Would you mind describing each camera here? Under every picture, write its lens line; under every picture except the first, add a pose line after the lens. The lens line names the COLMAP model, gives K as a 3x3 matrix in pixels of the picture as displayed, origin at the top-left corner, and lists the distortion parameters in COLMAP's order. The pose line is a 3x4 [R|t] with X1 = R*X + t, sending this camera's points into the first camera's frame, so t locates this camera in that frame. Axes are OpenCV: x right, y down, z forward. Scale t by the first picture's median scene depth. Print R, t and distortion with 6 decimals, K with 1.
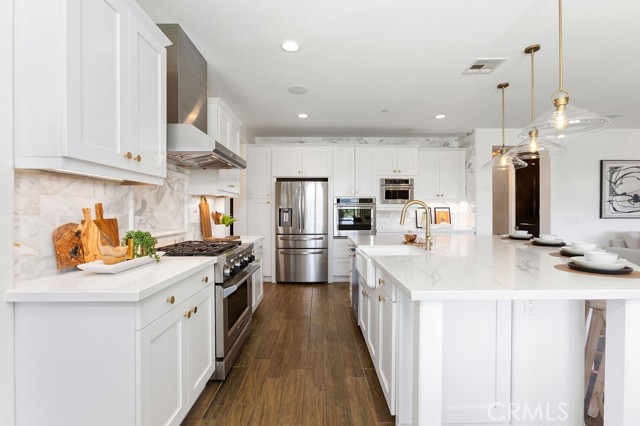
lens RADIAL K [[290.5, 0, 323.8], [0, 290.5, 212.1], [0, 0, 1]] dist [-0.001978, 0.000285]
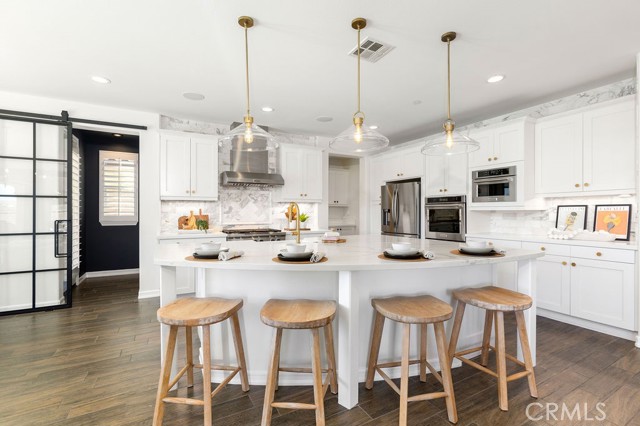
lens RADIAL K [[290.5, 0, 325.2], [0, 290.5, 213.5], [0, 0, 1]] dist [-0.001978, 0.000285]
pose [[0.449385, 0.004420, -0.893327, 0.742610], [-0.001057, 0.999990, 0.004416, -0.000595], [0.893338, -0.001040, 0.449385, 0.267715]]
